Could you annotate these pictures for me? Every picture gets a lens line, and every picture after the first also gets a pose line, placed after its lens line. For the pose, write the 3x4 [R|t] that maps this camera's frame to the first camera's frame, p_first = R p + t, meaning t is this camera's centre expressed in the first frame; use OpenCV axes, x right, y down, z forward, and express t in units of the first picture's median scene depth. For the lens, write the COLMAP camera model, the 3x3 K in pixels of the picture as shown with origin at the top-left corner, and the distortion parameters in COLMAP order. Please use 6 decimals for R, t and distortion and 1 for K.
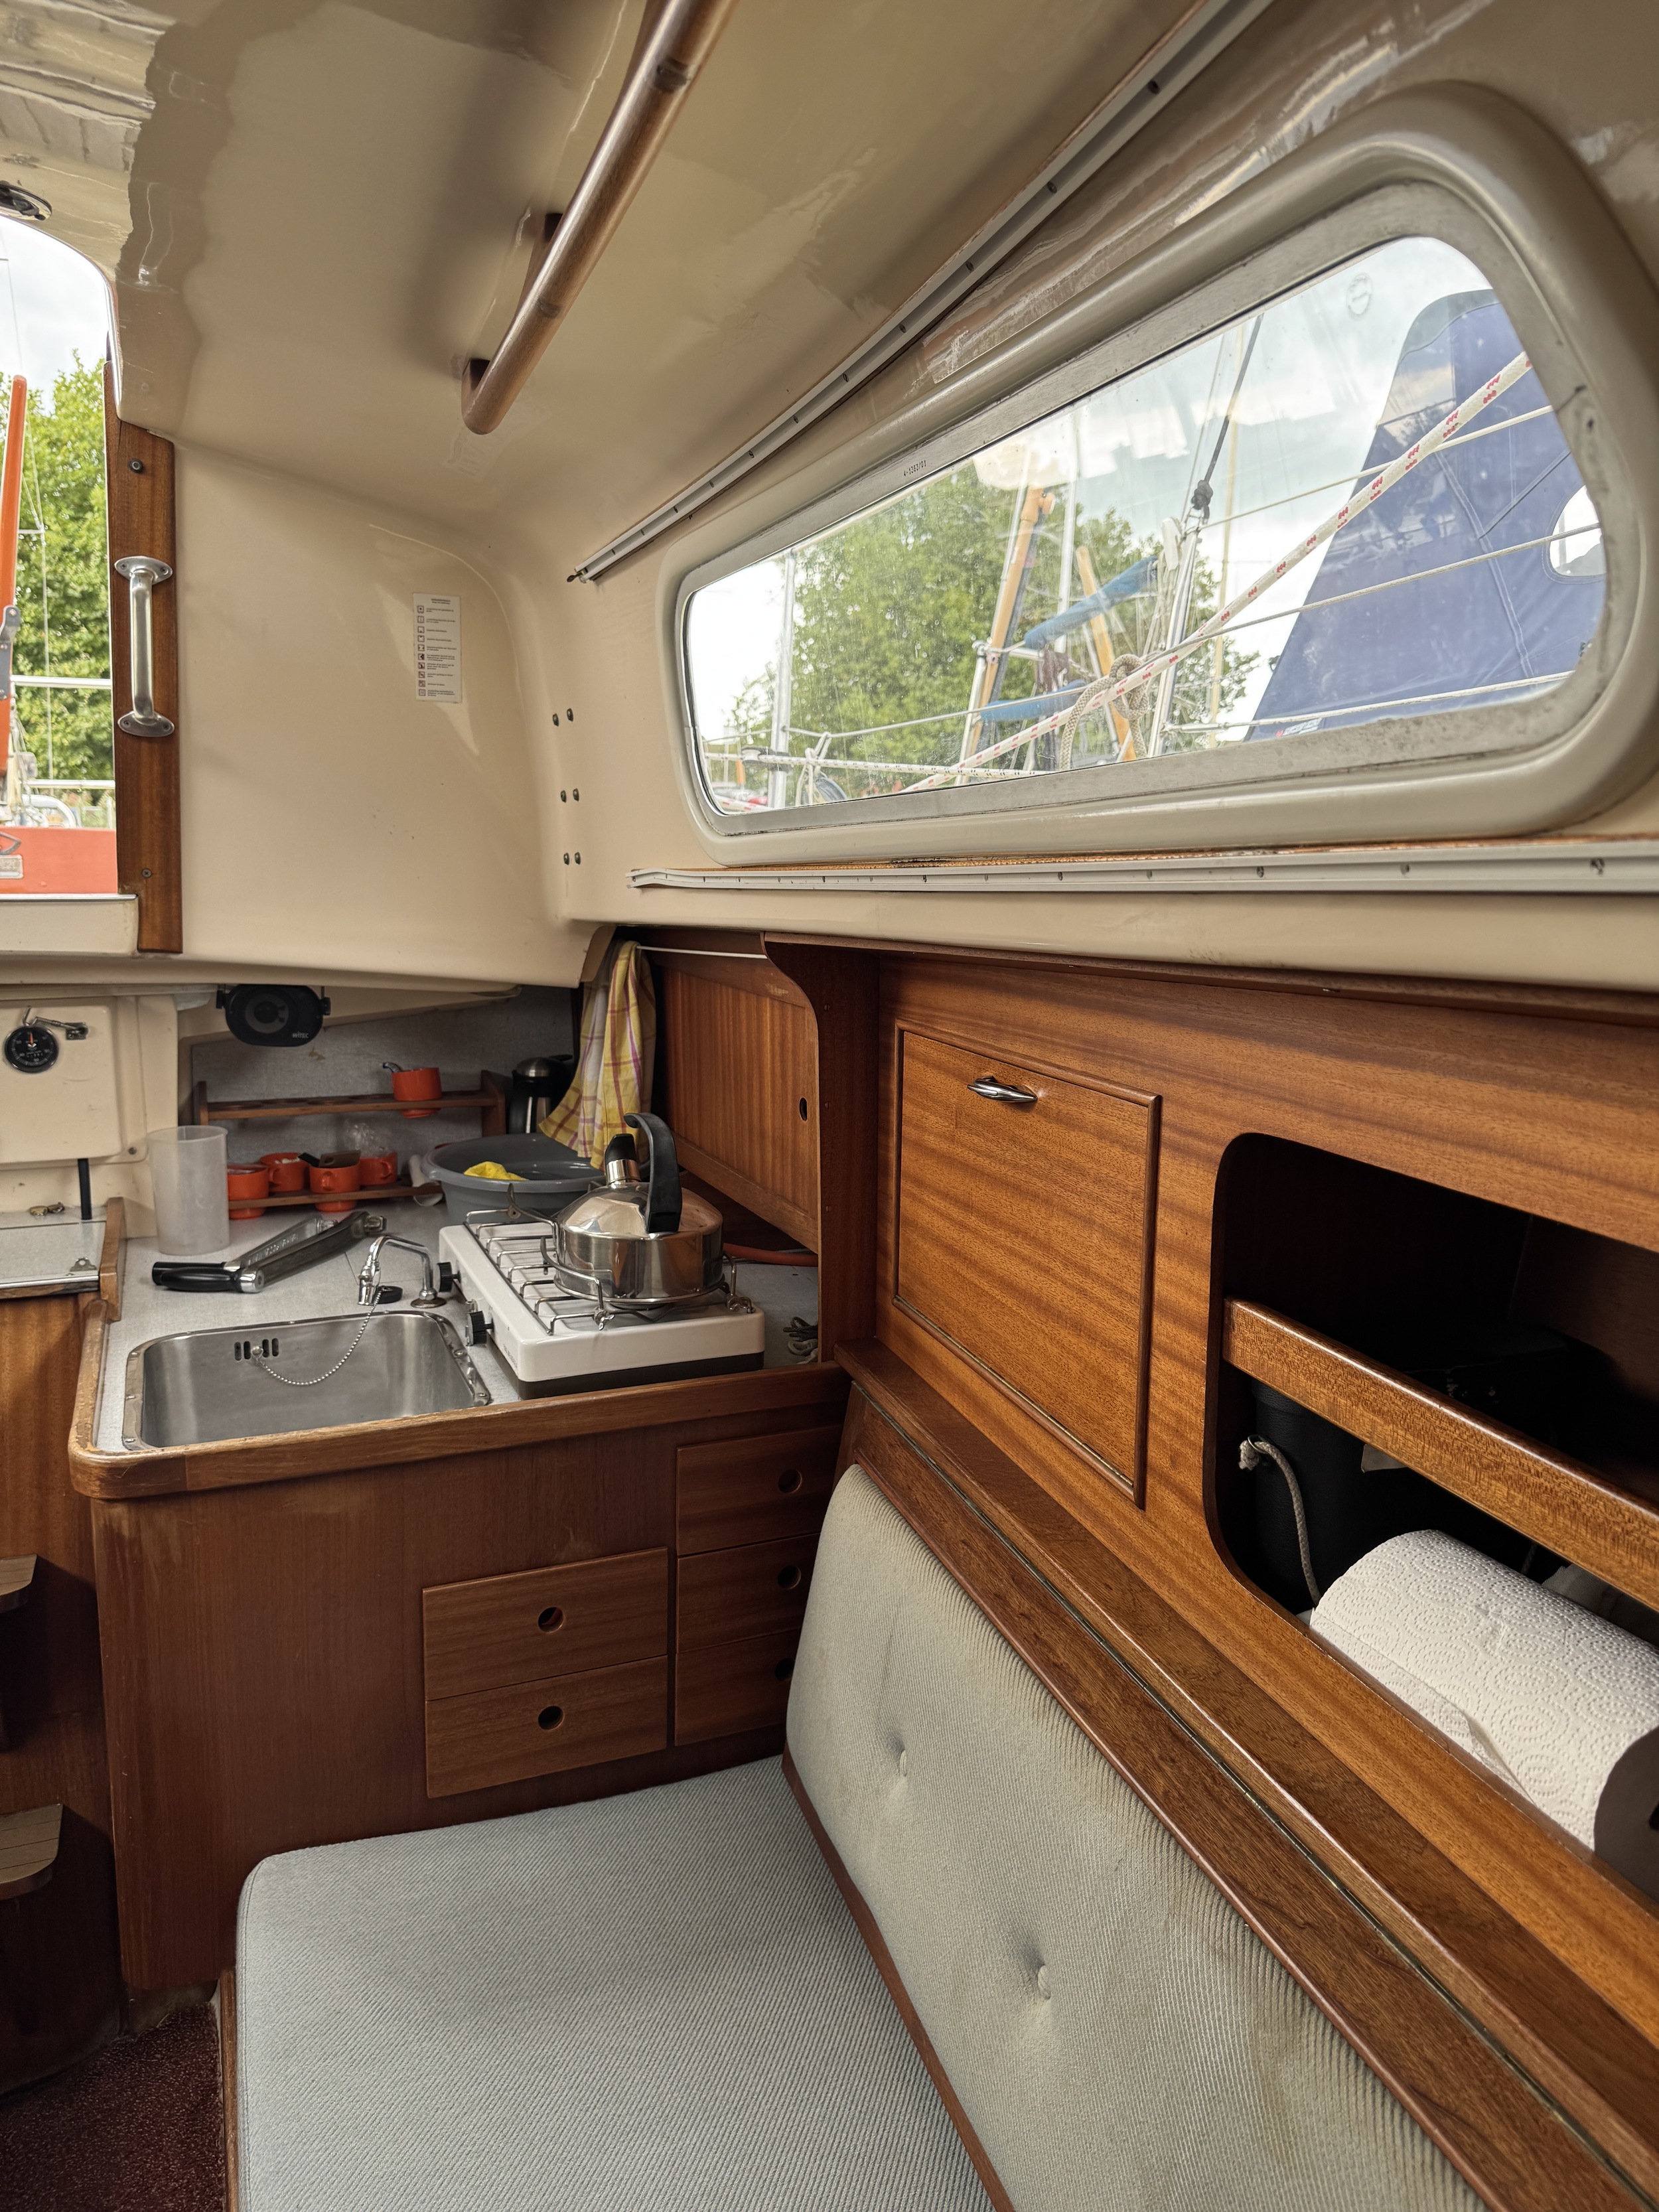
lens RADIAL K [[1601.7, 0, 822.4], [0, 1601.7, 1092.9], [0, 0, 1]] dist [0.187503, -0.360936]
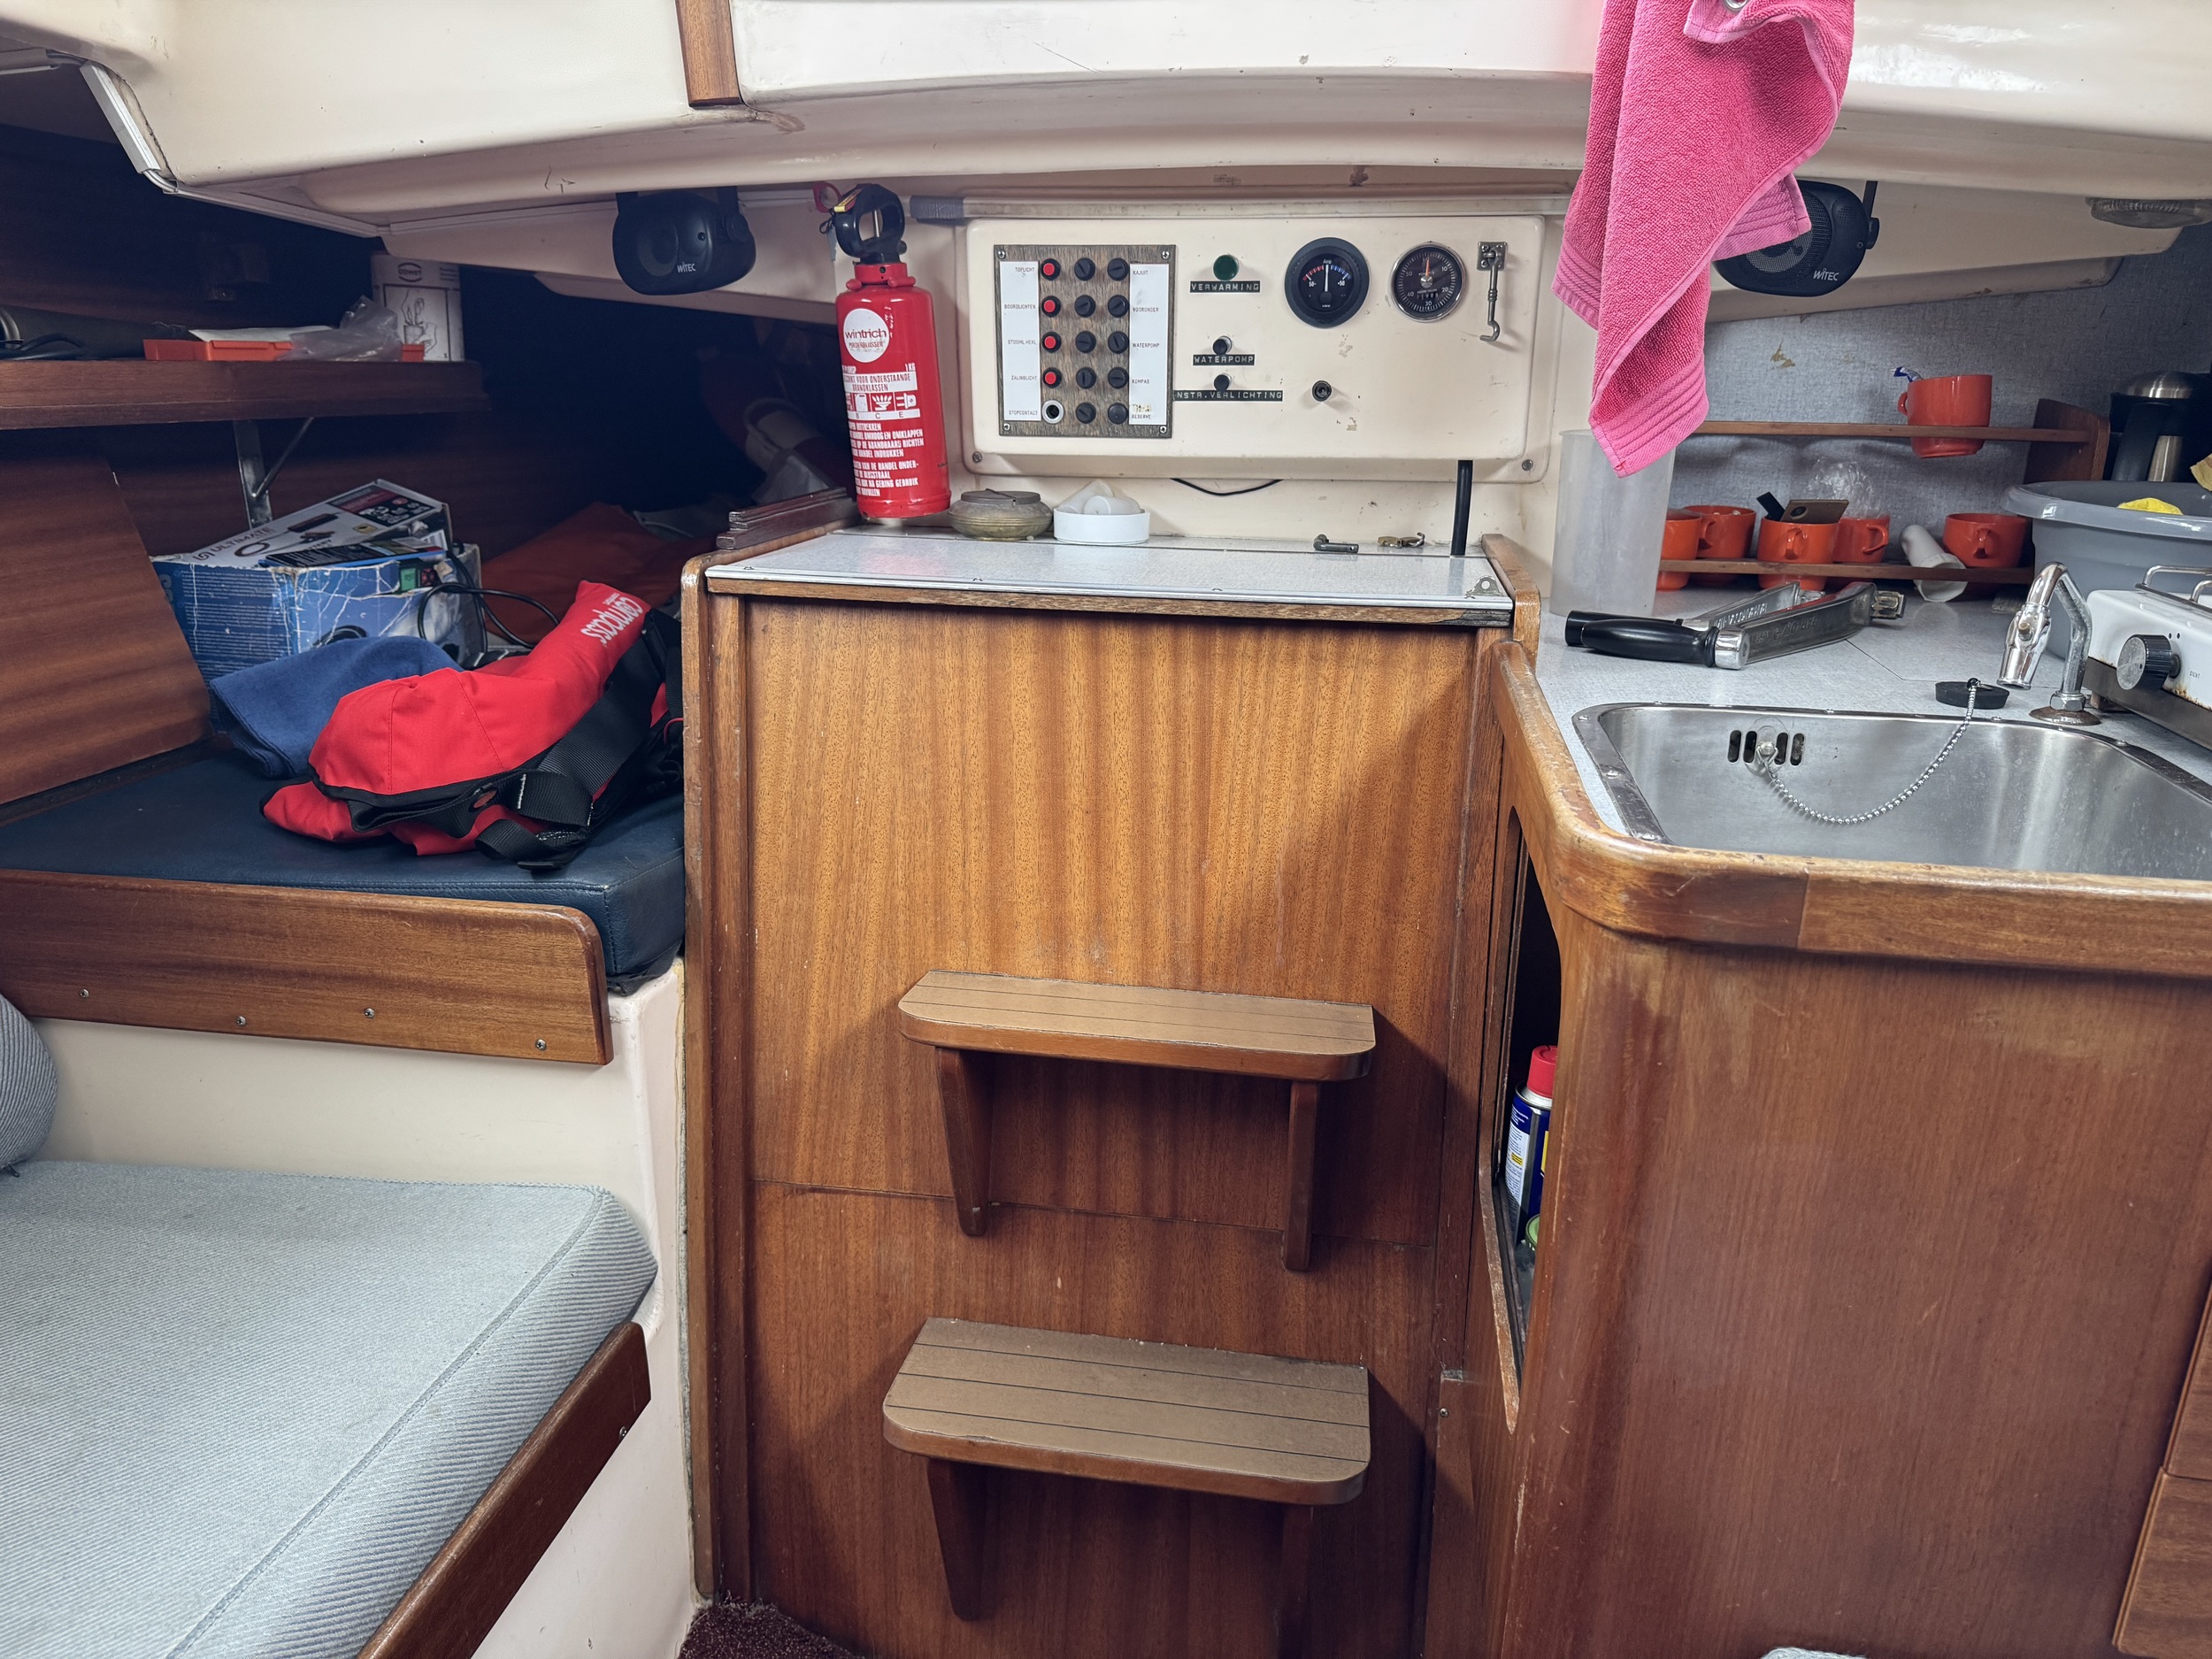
lens RADIAL K [[1601.8, 0, 1075.6], [0, 1601.8, 835.0], [0, 0, 1]] dist [0.187503, -0.360936]
pose [[0.847352, 0.153660, -0.508314, -0.272148], [-0.085781, 0.984256, 0.154537, 0.127263], [0.524057, -0.087344, 0.847193, 0.399054]]
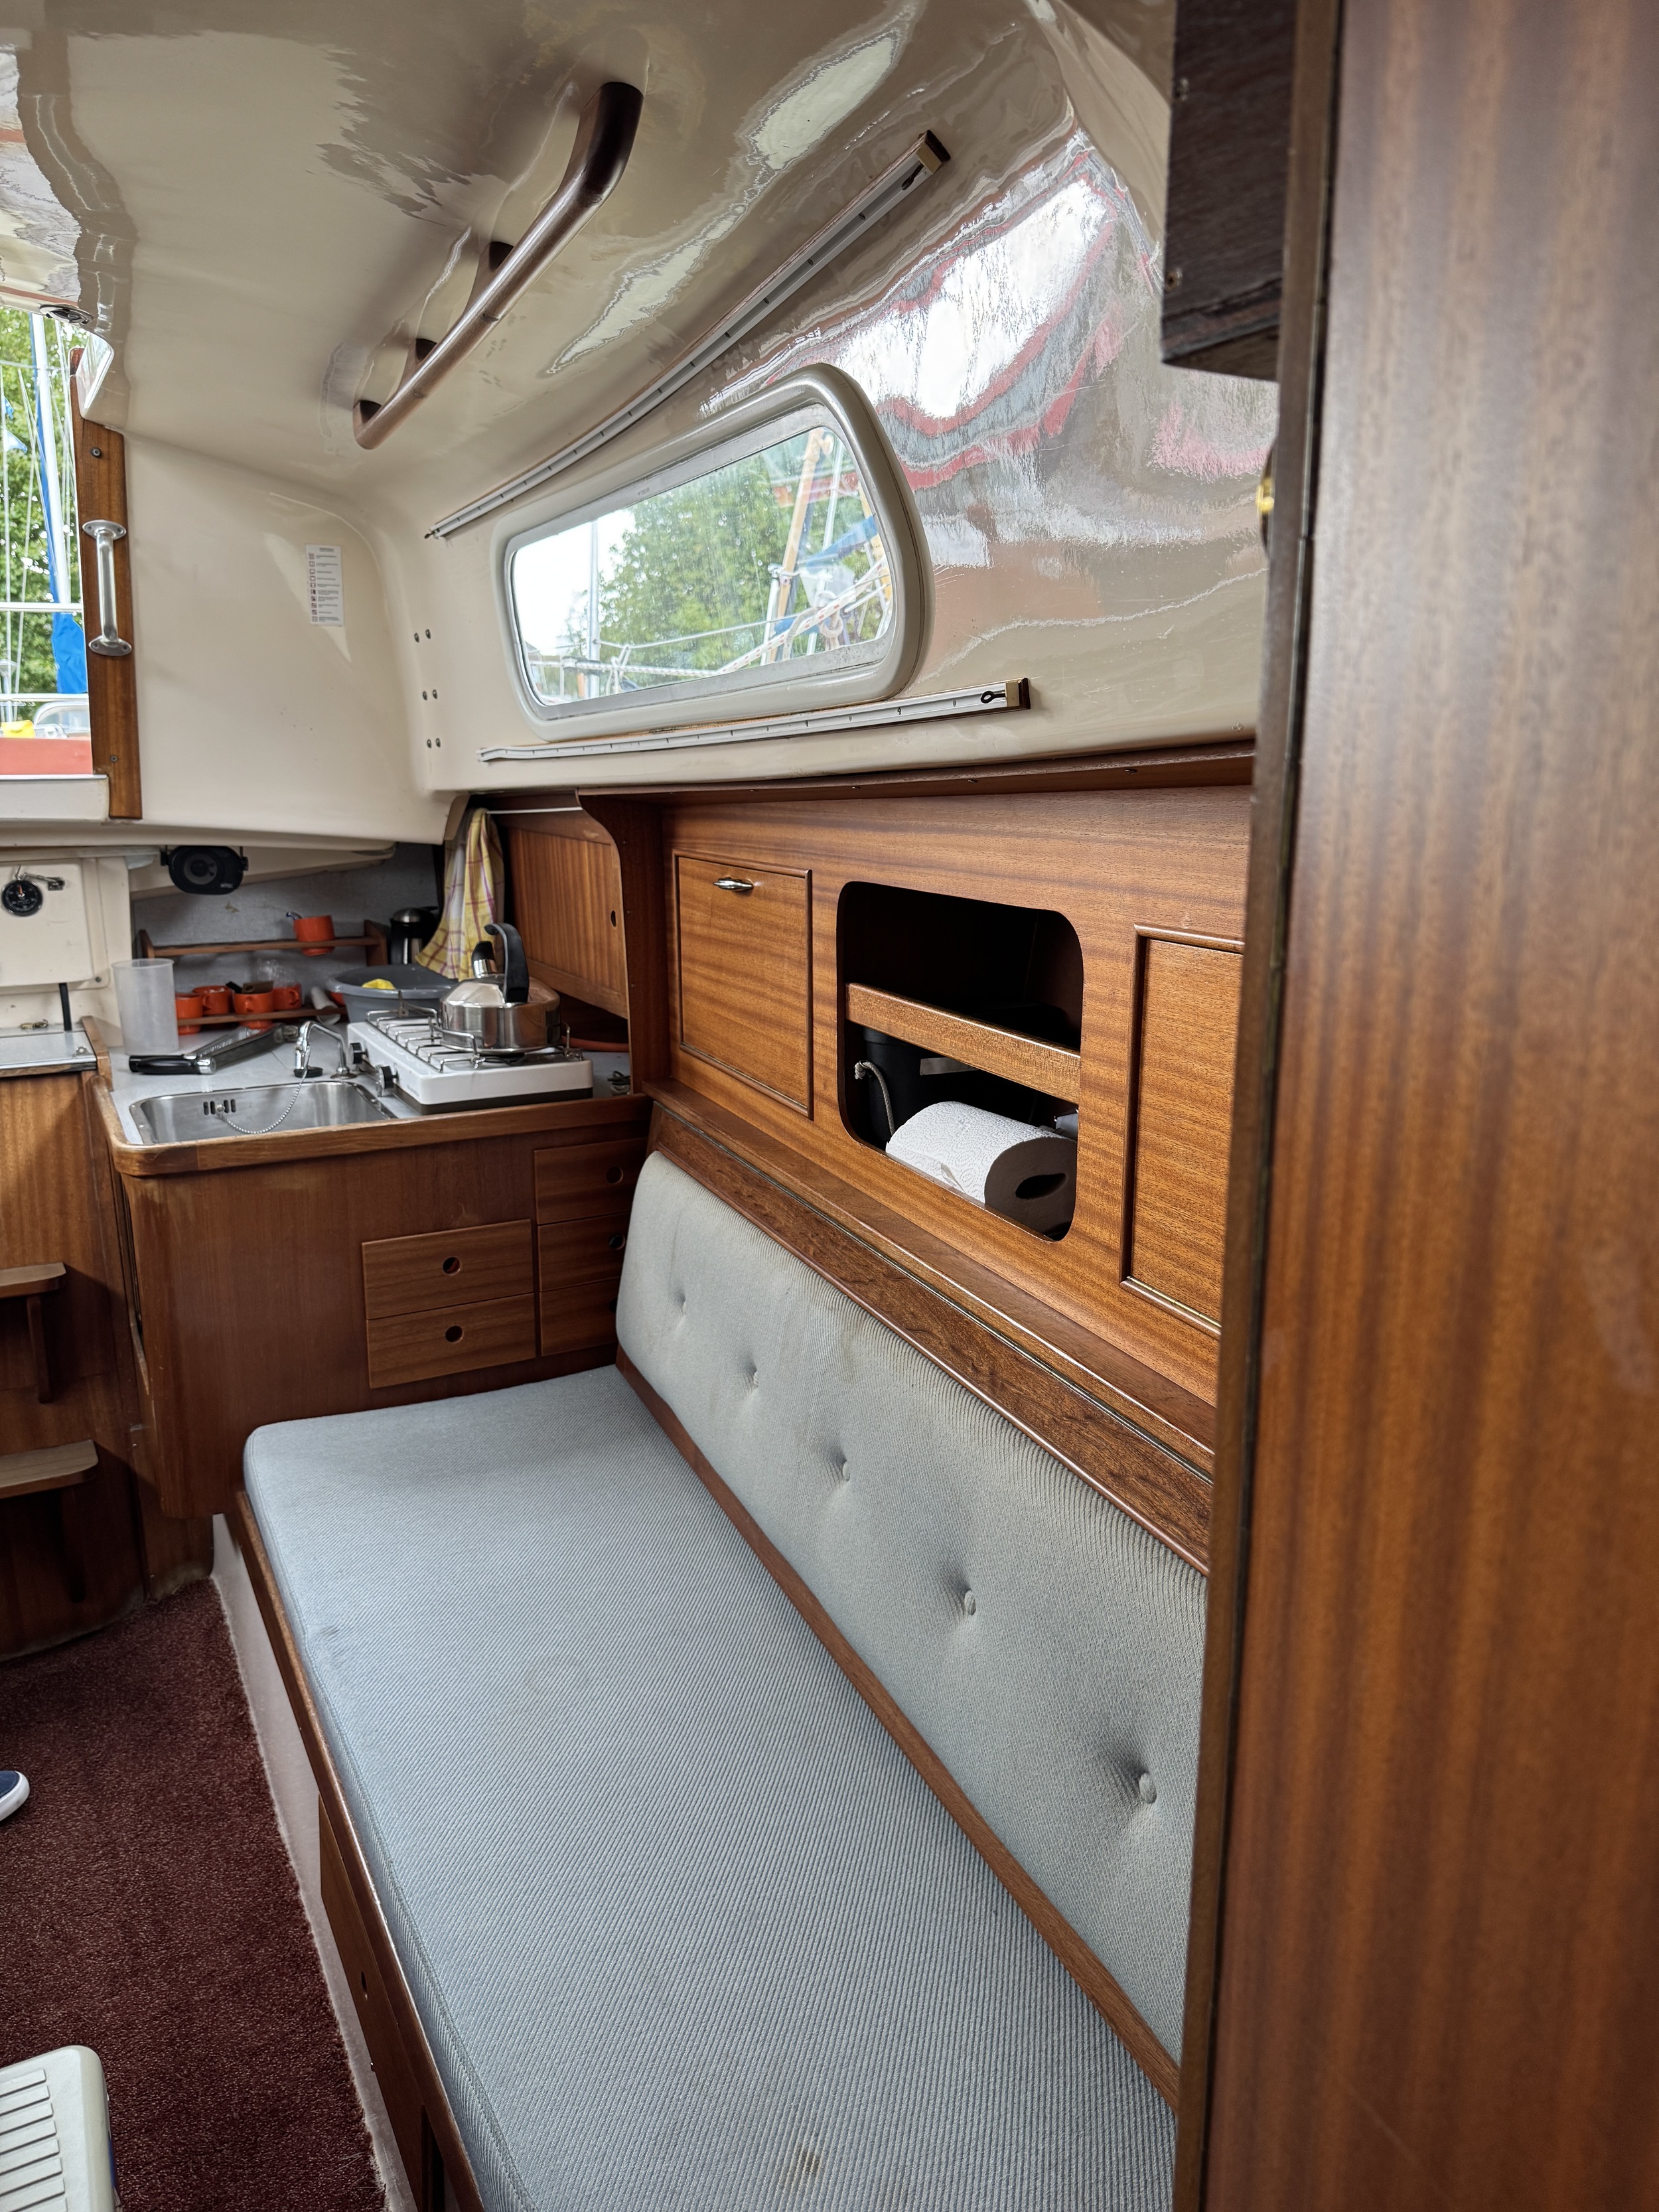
lens RADIAL K [[1554.6, 0, 839.9], [0, 1554.6, 1104.8], [0, 0, 1]] dist [0.145981, -0.298828]
pose [[0.994025, -0.037130, 0.102648, 0.039227], [0.030132, 0.997168, 0.068902, 0.084924], [-0.104916, -0.065397, 0.992329, -0.401686]]
